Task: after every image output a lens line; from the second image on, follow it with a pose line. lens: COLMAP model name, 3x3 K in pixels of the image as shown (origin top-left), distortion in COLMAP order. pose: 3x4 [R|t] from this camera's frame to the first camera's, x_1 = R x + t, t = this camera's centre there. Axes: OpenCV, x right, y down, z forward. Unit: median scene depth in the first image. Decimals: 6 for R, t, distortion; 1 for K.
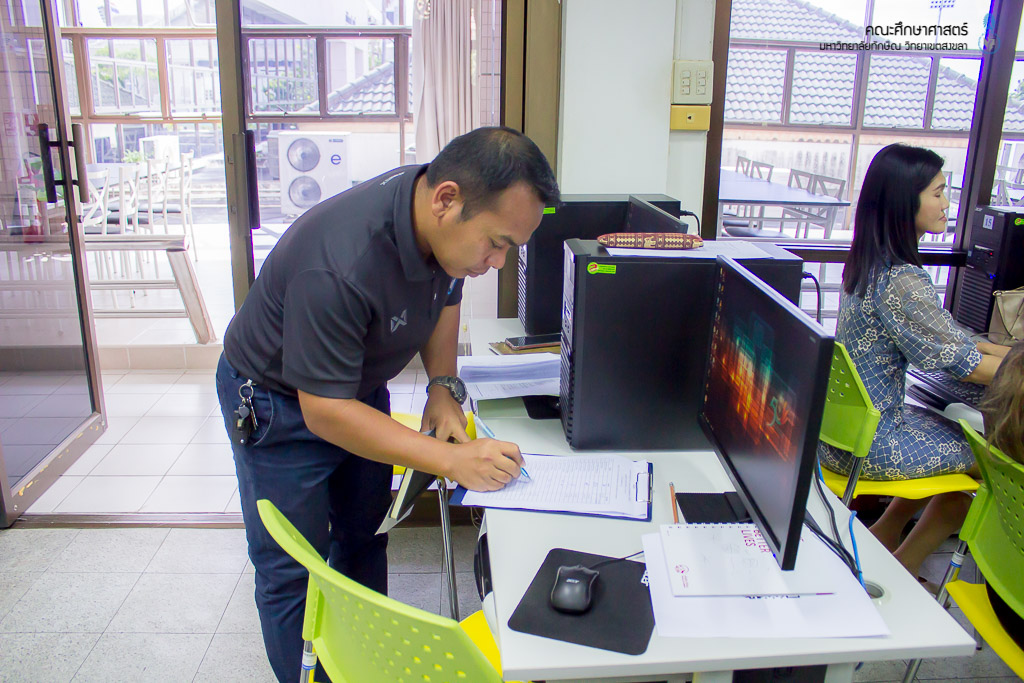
lens RADIAL K [[849.4, 0, 512.0], [0, 849.4, 341.5], [0, 0, 1]] dist [-0.163173, 0.135265]
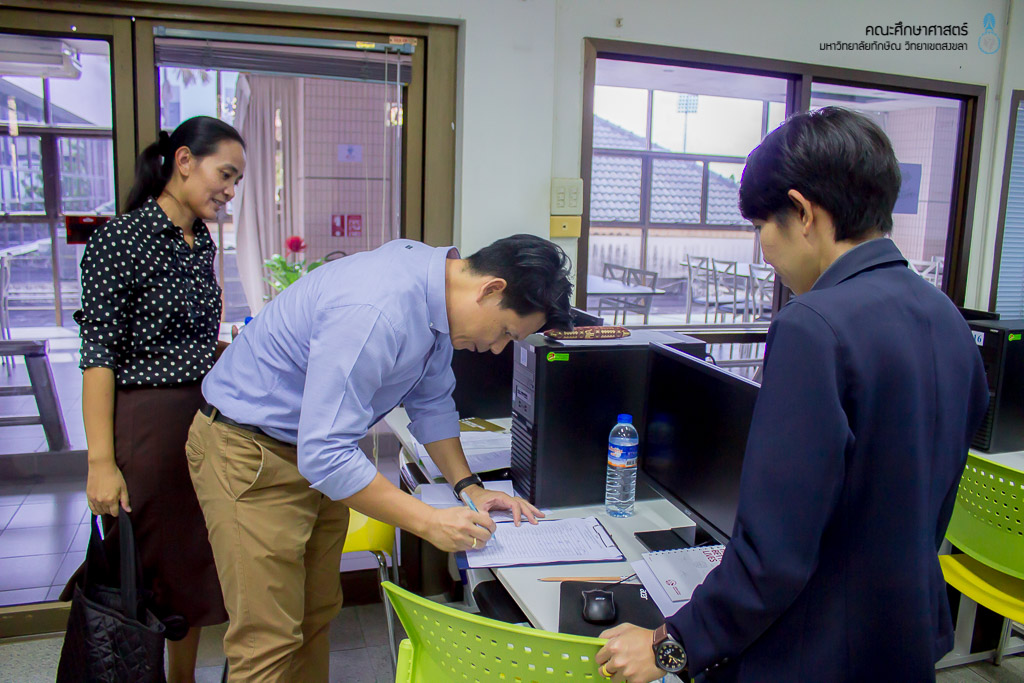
lens RADIAL K [[849.4, 0, 512.0], [0, 849.4, 341.5], [0, 0, 1]] dist [-0.163173, 0.135265]
pose [[0.965884, -0.034204, 0.256708, -0.086396], [0.061758, 0.993064, -0.100053, 0.003607], [-0.251505, 0.112493, 0.961296, -0.055041]]
